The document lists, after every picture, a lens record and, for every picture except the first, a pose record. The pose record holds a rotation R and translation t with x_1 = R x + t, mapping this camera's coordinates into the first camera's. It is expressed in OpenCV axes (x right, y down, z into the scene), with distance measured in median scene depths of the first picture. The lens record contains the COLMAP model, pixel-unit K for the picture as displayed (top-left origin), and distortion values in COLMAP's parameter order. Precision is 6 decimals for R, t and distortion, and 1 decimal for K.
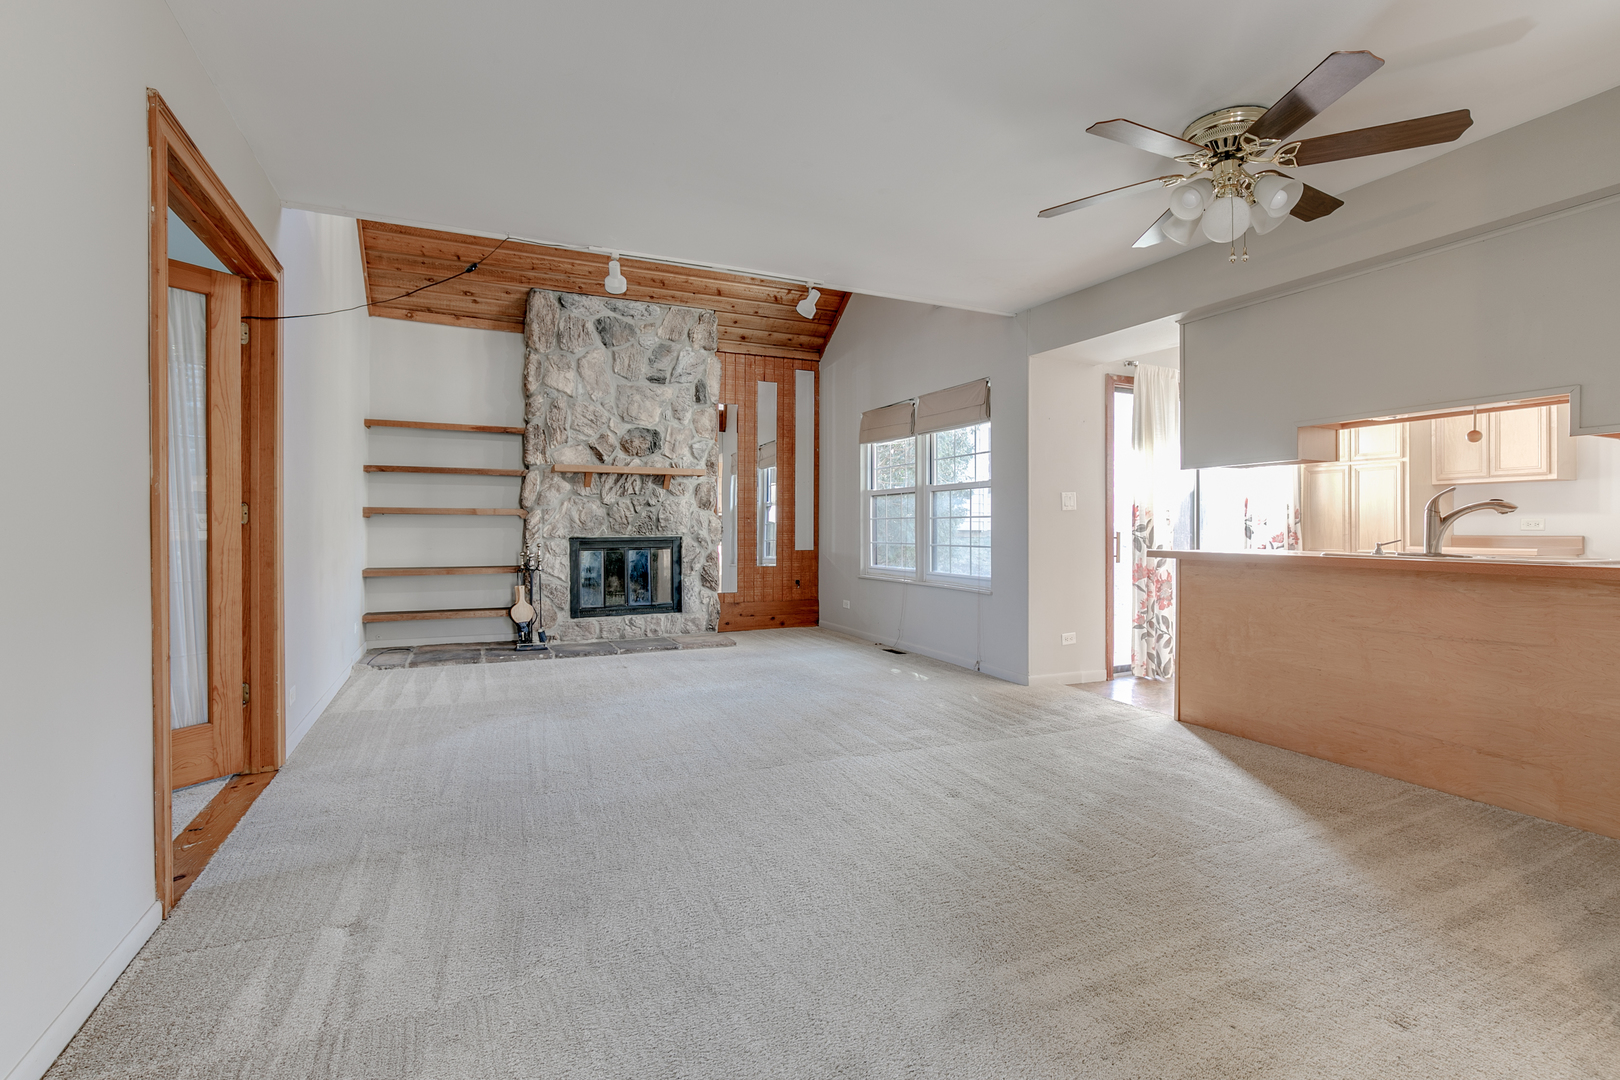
lens RADIAL K [[748.1, 0, 785.3], [0, 748.1, 531.6], [0, 0, 1]] dist [-0.006363, -0.000072]
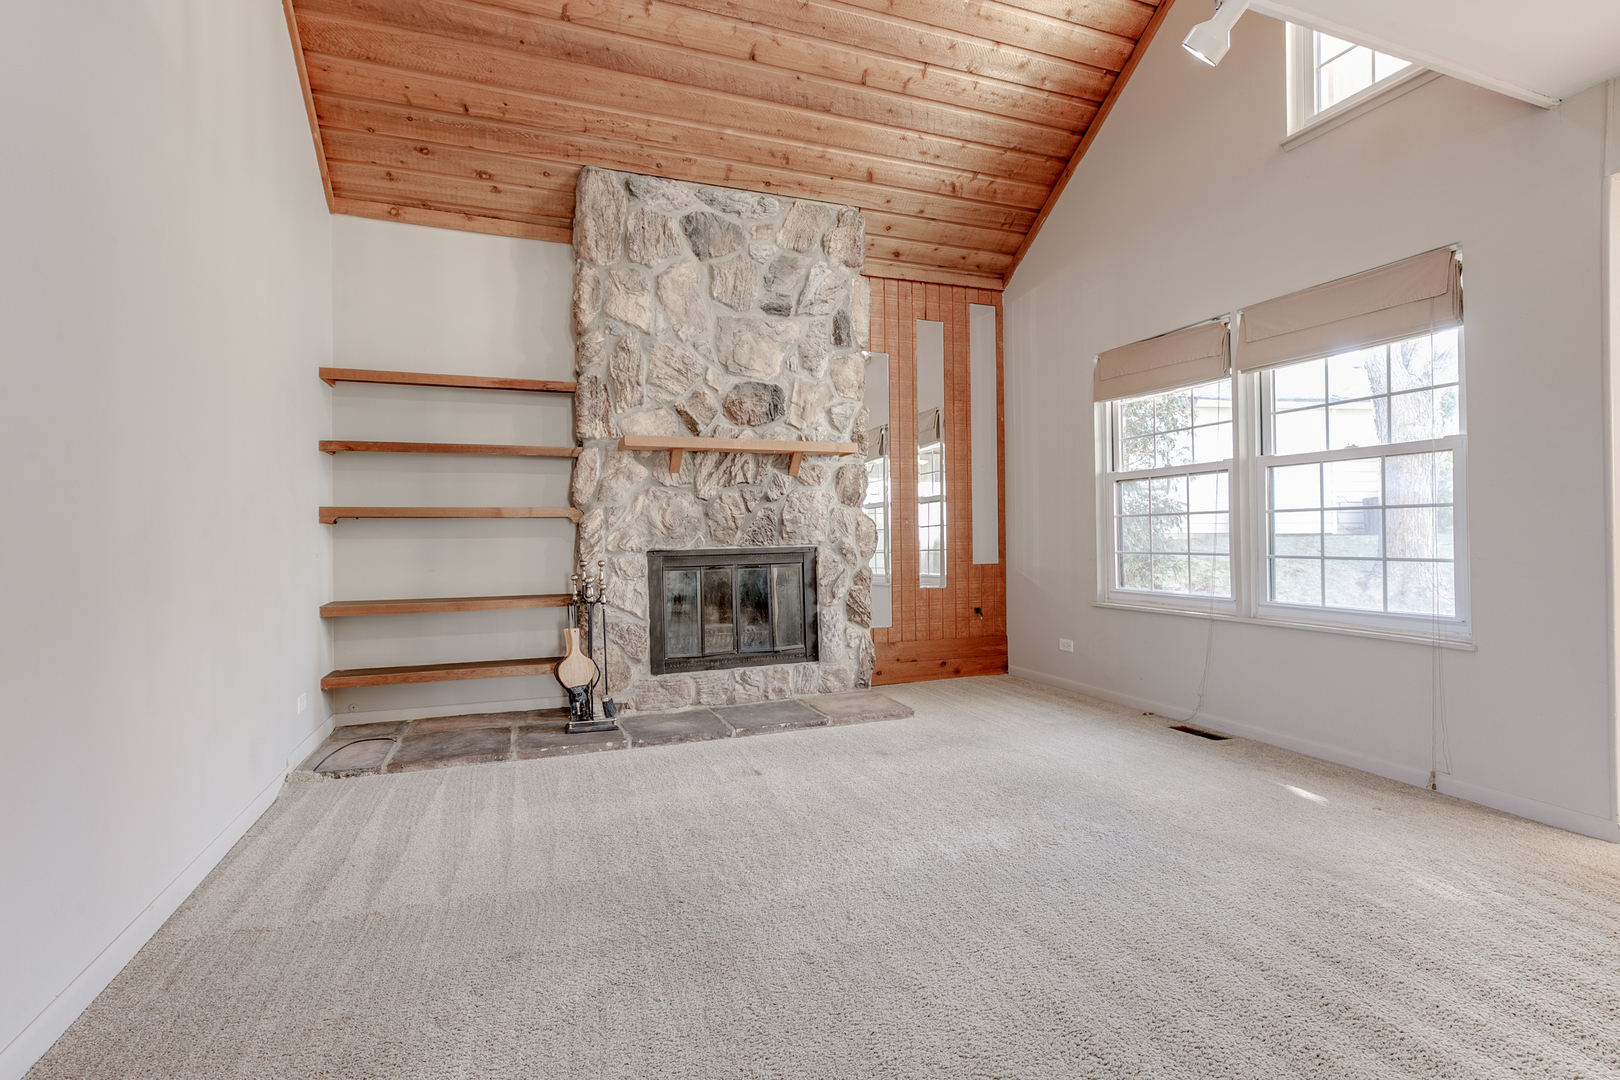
lens RADIAL K [[890.6, 0, 914.3], [0, 890.6, 544.5], [0, 0, 1]] dist [-0.006687, -0.000198]
pose [[0.999478, -0.012677, 0.029708, -0.078327], [0.012454, 0.999893, 0.007671, -0.000489], [-0.029802, -0.007297, 0.999529, 0.215374]]
